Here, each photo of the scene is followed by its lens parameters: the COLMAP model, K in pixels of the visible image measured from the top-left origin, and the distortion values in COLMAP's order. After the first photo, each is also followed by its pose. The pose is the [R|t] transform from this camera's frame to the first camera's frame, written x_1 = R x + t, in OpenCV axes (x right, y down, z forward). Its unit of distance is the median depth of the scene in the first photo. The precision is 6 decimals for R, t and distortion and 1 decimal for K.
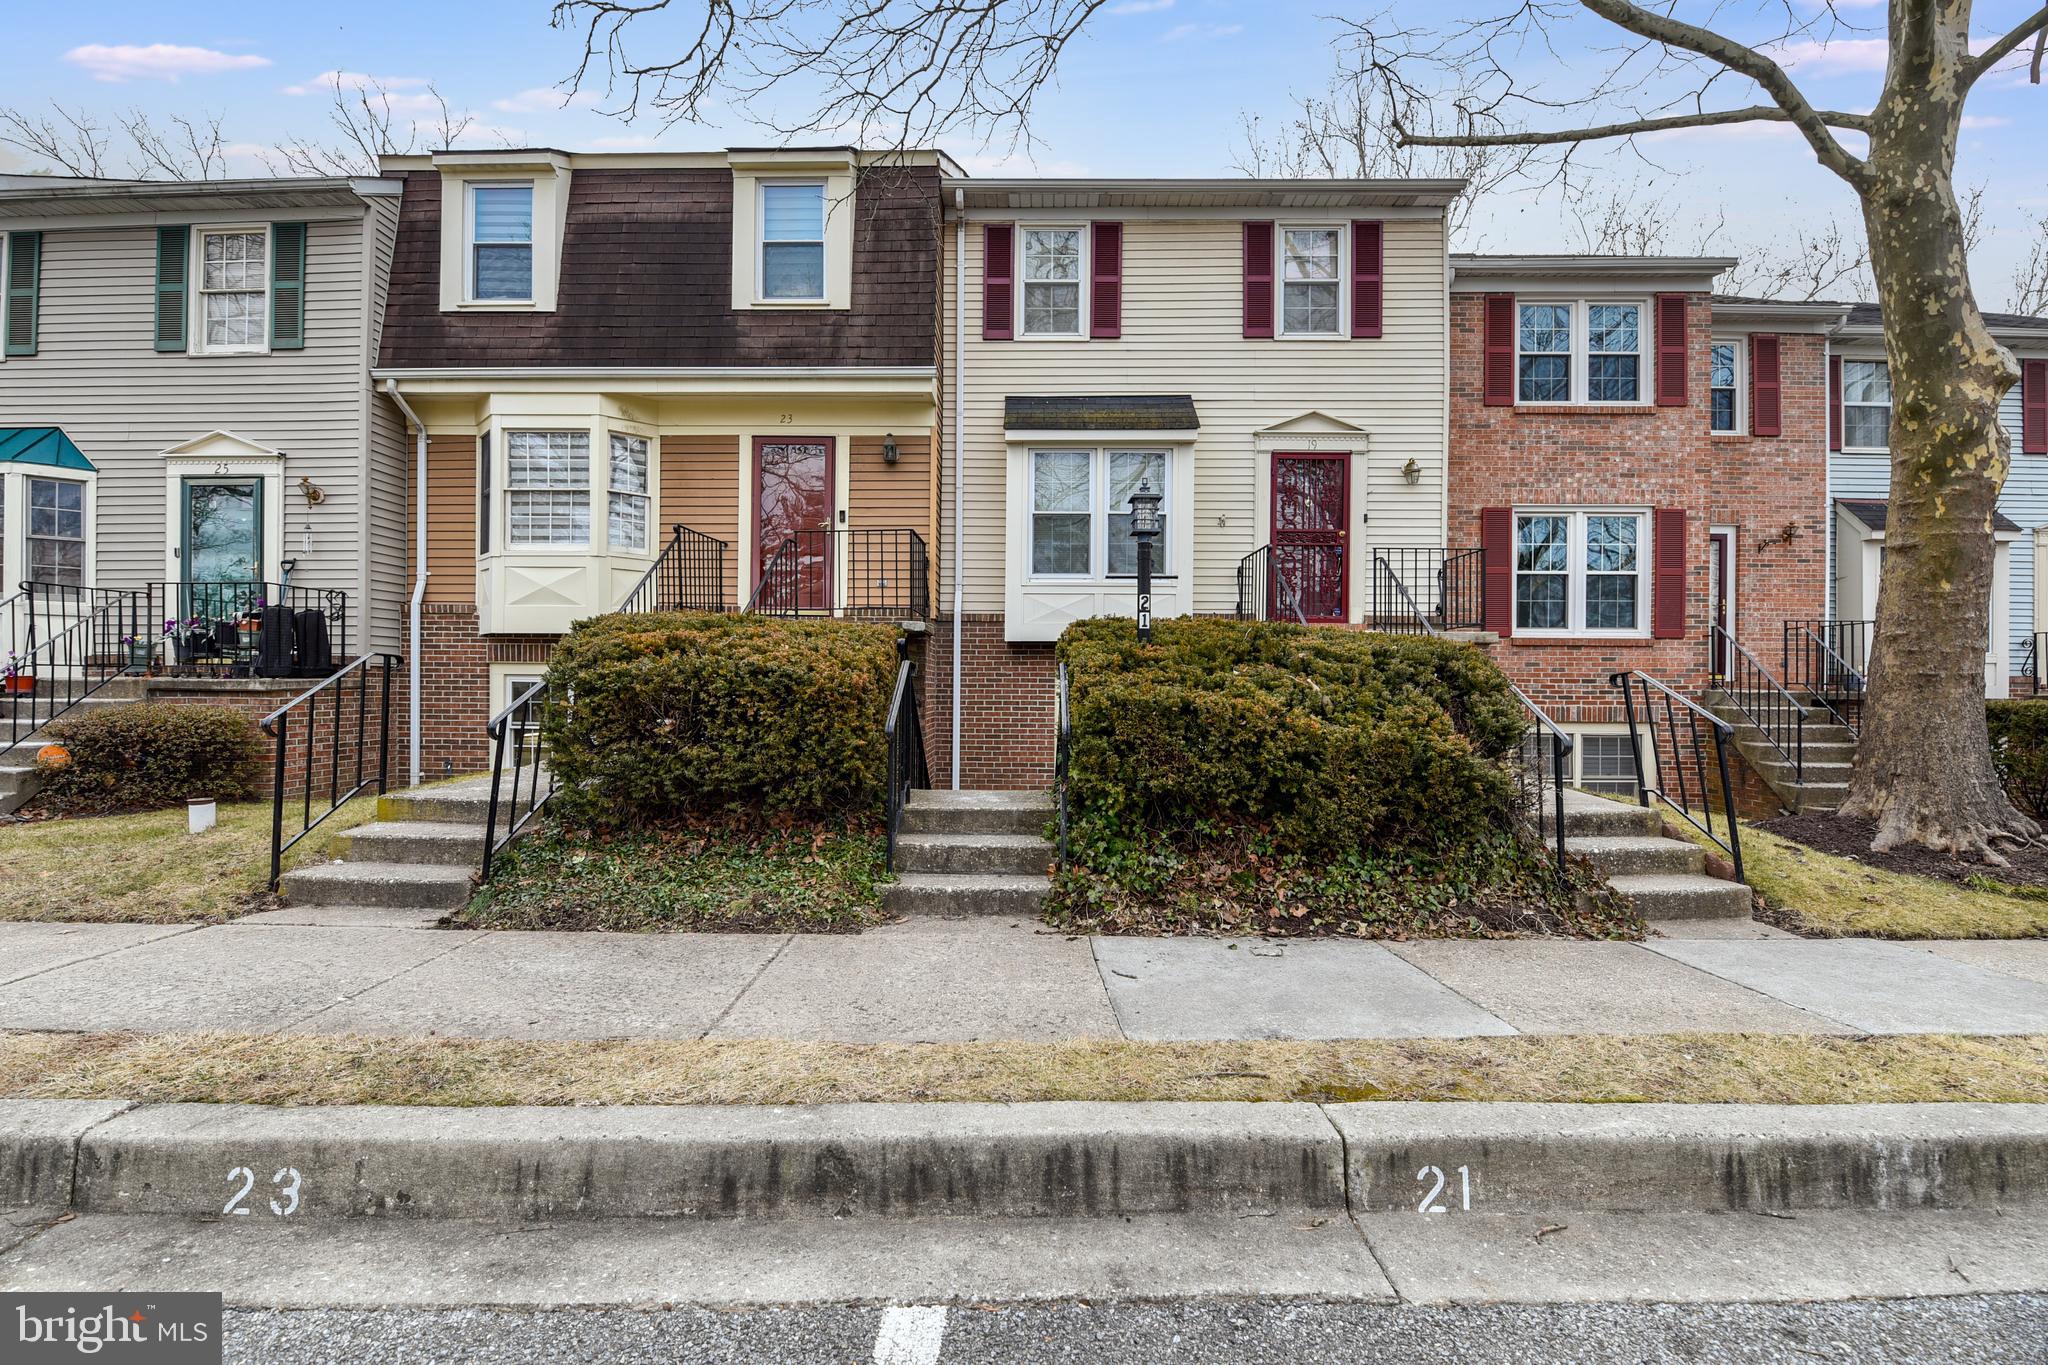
lens RADIAL K [[899.1, 0, 1018.9], [0, 899.1, 696.0], [0, 0, 1]] dist [-0.002627, -0.008304]
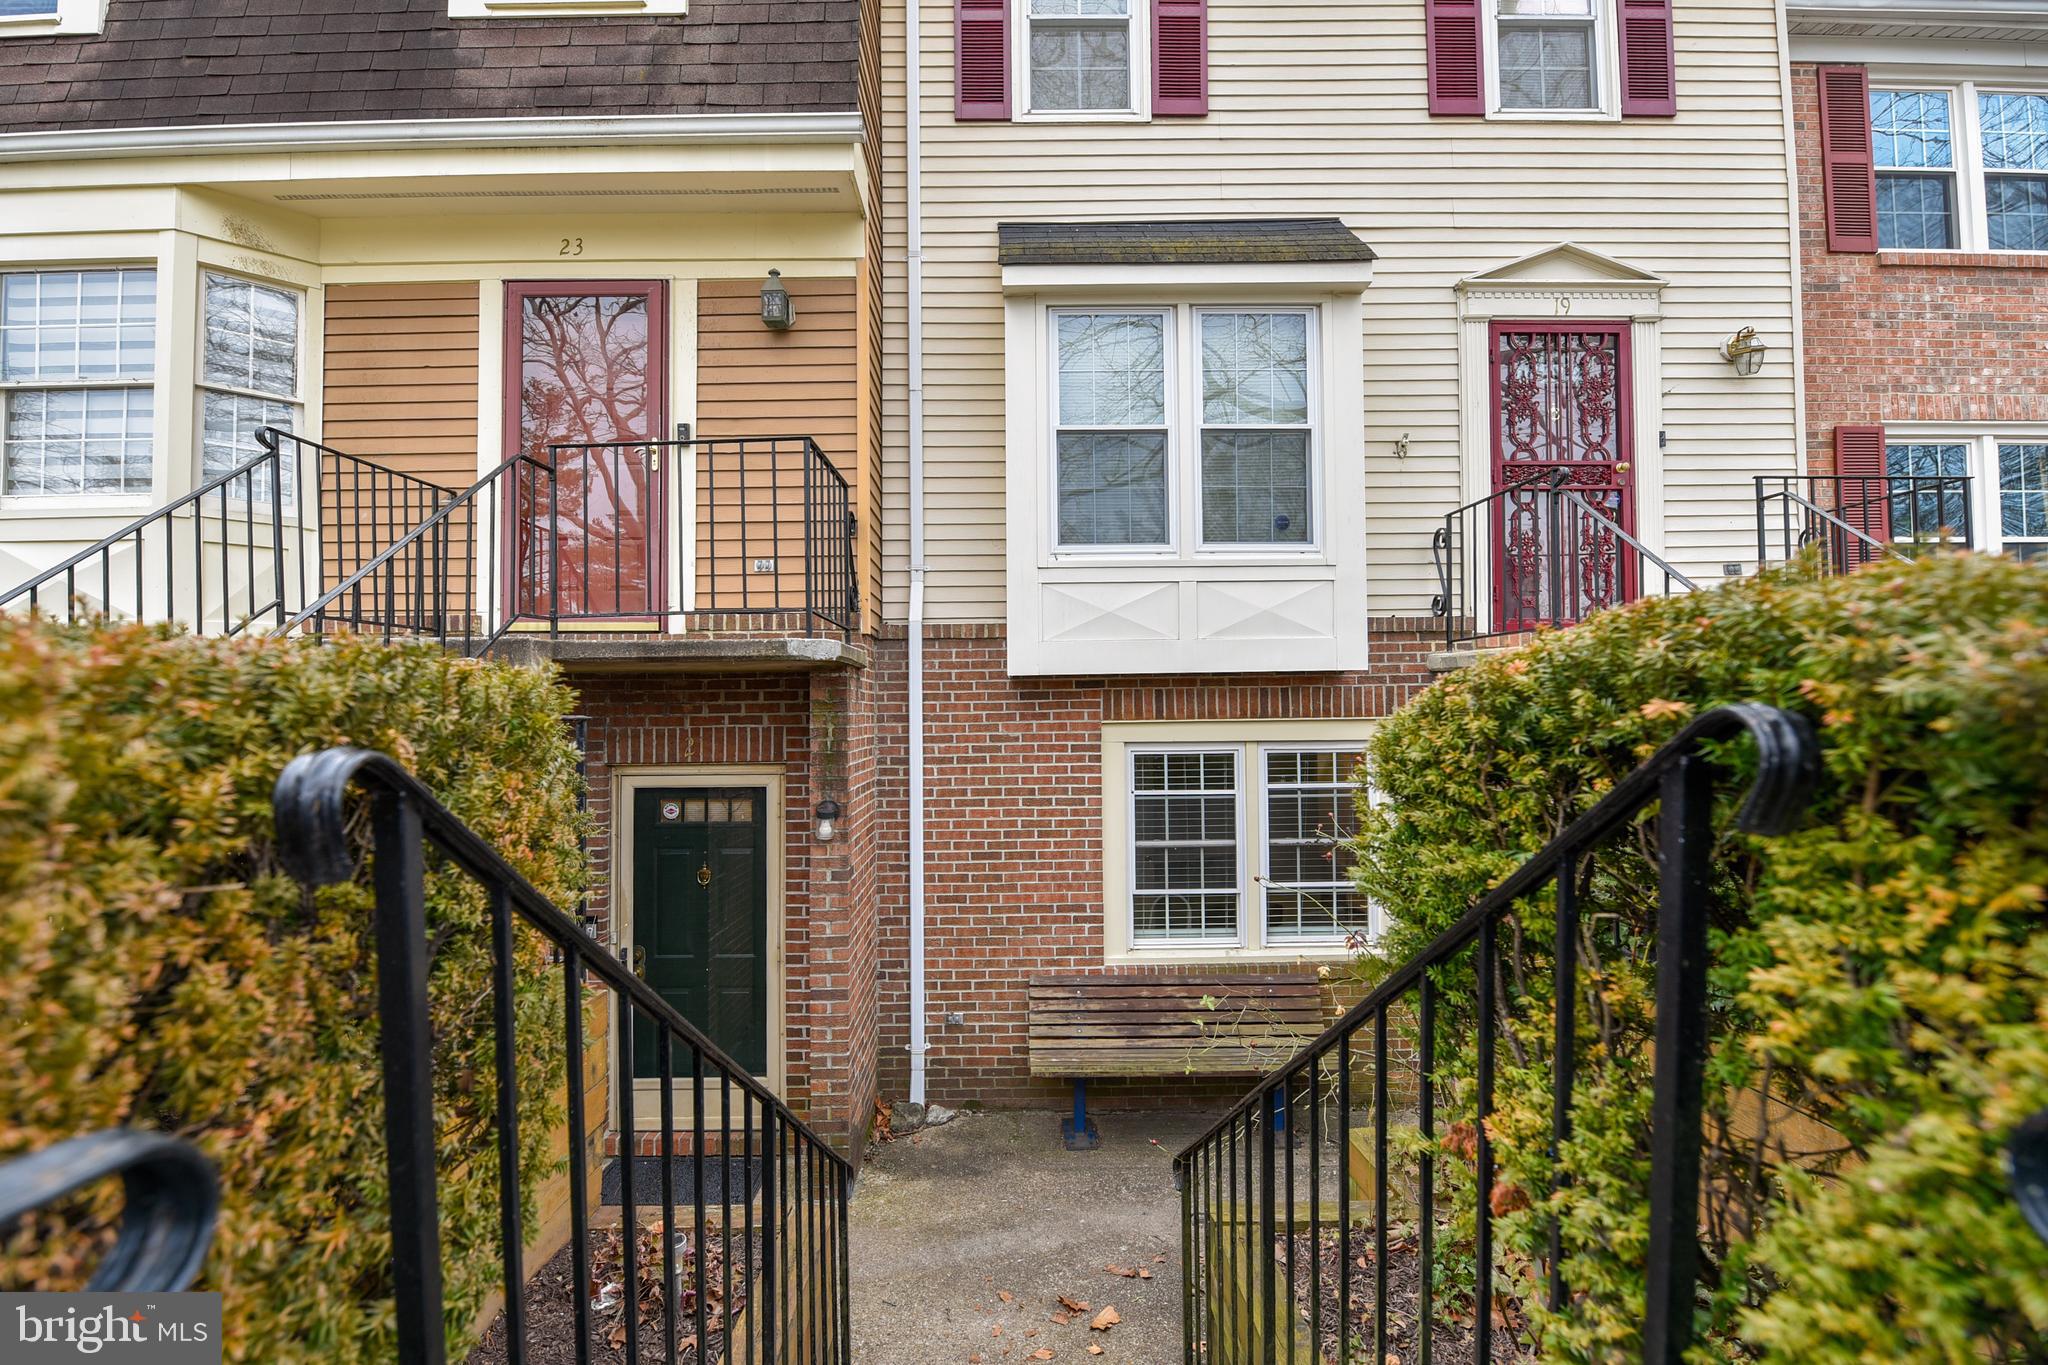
lens RADIAL K [[894.8, 0, 1012.5], [0, 894.8, 693.1], [0, 0, 1]] dist [0.000612, -0.009548]
pose [[0.999568, -0.017580, 0.023540, -0.026017], [0.018318, 0.999335, -0.031515, -0.036301], [-0.022970, 0.031933, 0.999226, 0.508229]]
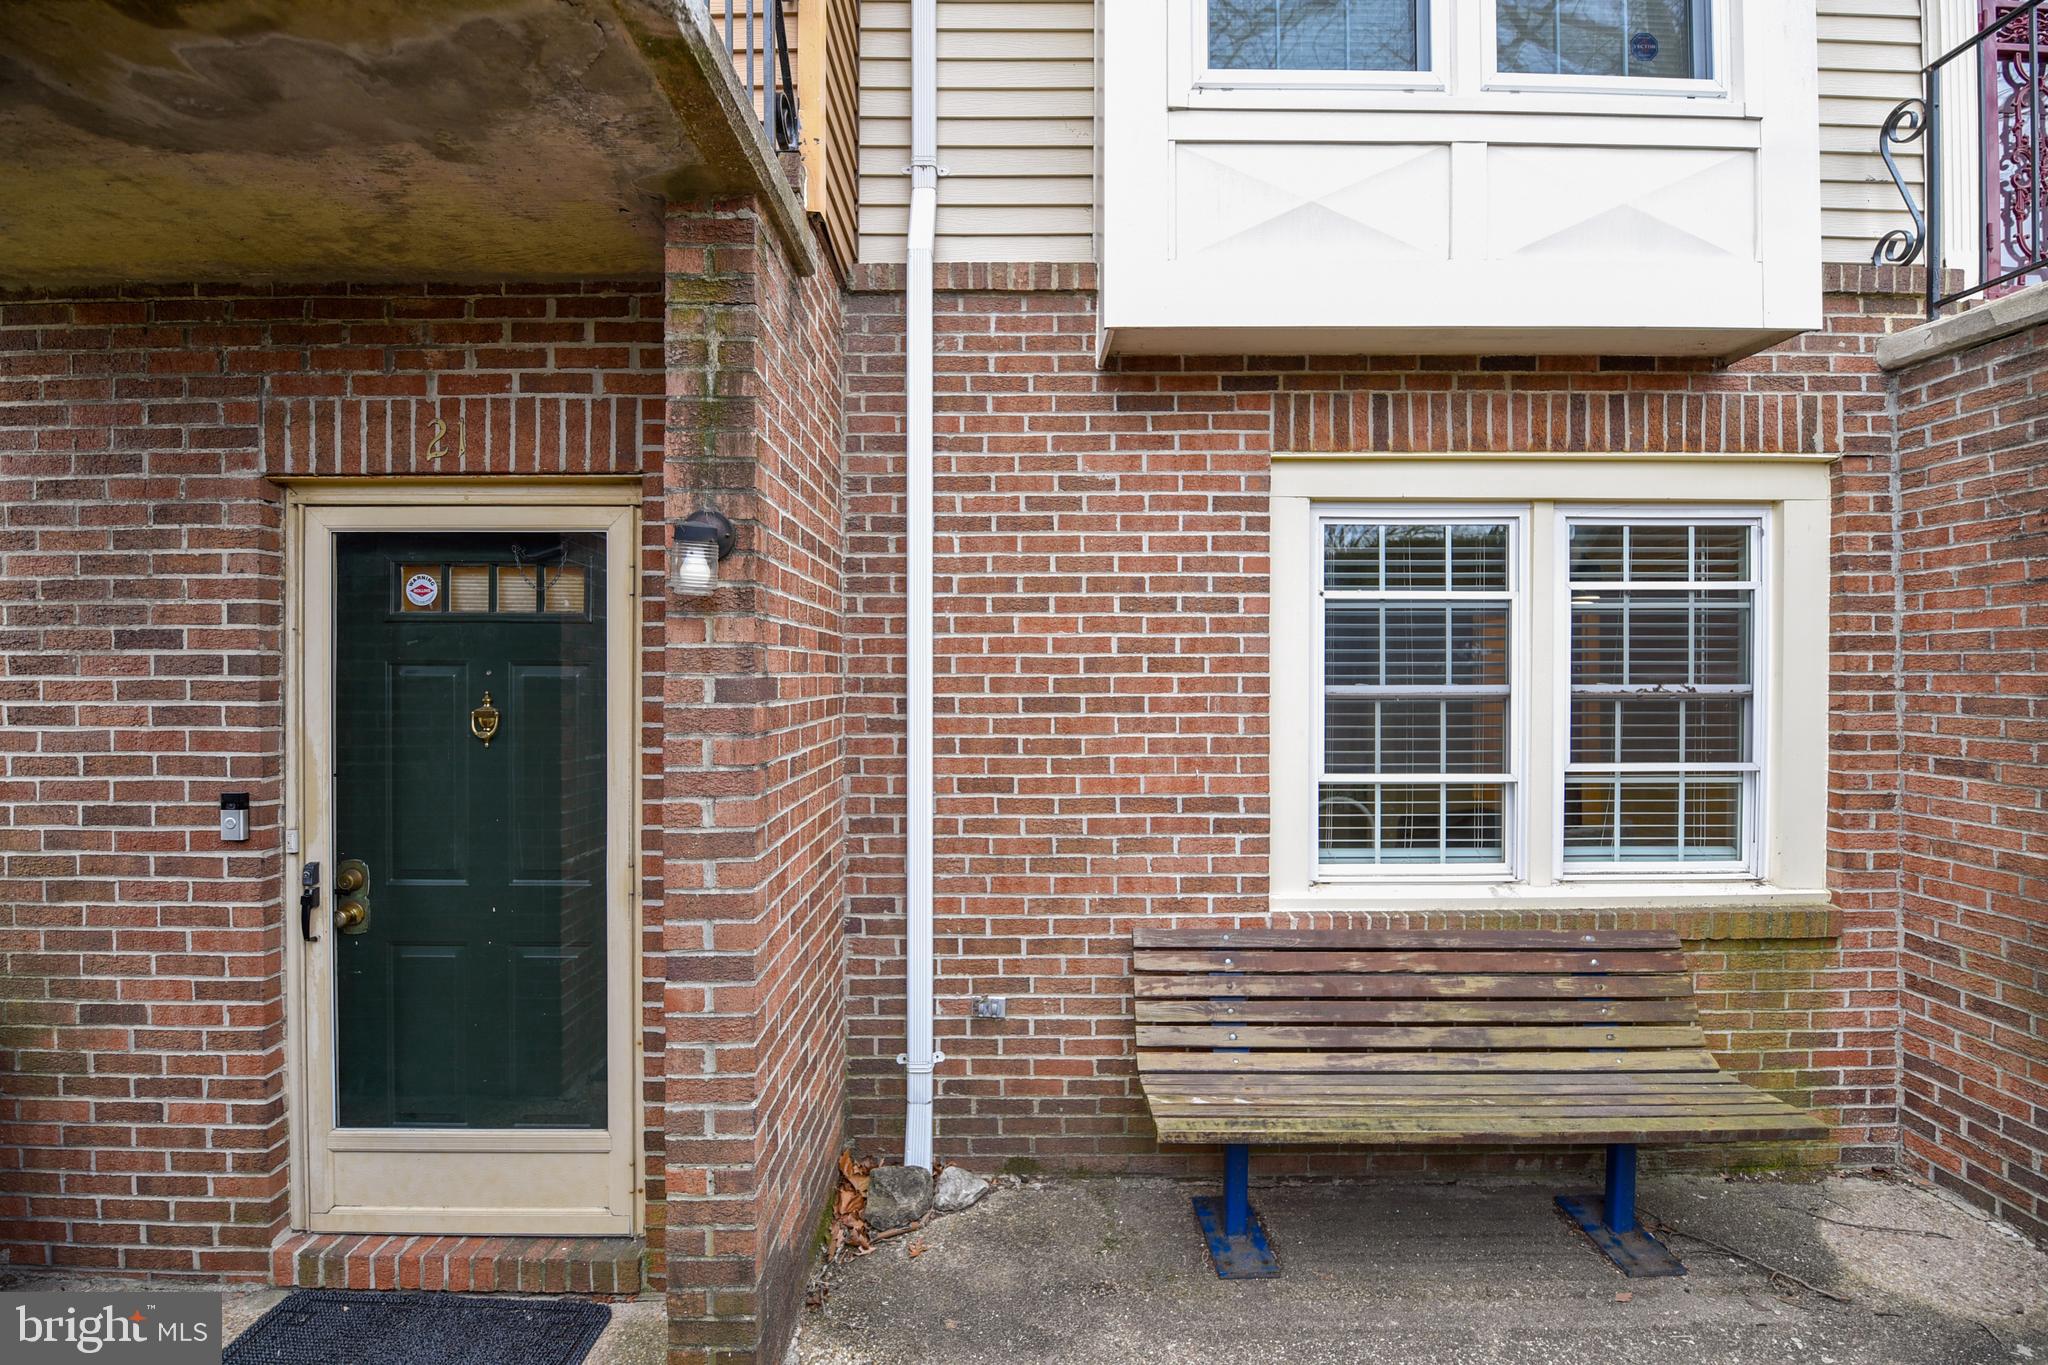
lens RADIAL K [[885.7, 0, 1017.5], [0, 885.7, 677.7], [0, 0, 1]] dist [0.001597, -0.008342]
pose [[0.999791, -0.009738, 0.017974, -0.047448], [0.009794, 0.999947, -0.003031, 0.039473], [-0.017944, 0.003206, 0.999834, 0.777630]]
